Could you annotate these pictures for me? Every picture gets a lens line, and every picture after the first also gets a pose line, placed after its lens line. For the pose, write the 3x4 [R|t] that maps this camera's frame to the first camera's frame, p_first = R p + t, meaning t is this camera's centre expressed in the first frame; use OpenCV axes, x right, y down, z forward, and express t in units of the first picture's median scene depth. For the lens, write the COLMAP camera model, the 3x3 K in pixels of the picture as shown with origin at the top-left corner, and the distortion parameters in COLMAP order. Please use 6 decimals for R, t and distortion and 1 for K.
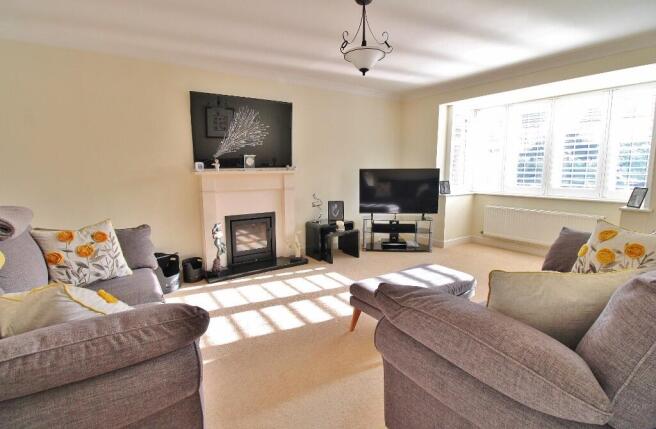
lens RADIAL K [[313.6, 0, 328.3], [0, 313.6, 211.9], [0, 0, 1]] dist [0.003068, -0.010573]
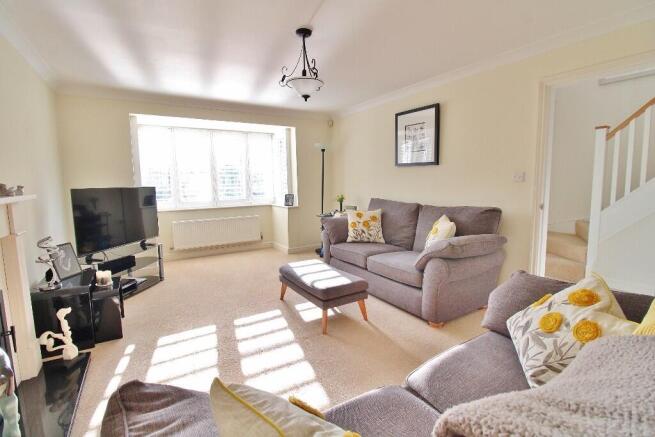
lens RADIAL K [[307.8, 0, 325.3], [0, 307.8, 215.2], [0, 0, 1]] dist [0.001314, -0.013905]
pose [[0.047059, -0.111721, 0.992625, -0.563970], [0.159952, 0.981745, 0.102913, -0.078819], [-0.986002, 0.153929, 0.064070, 0.515520]]
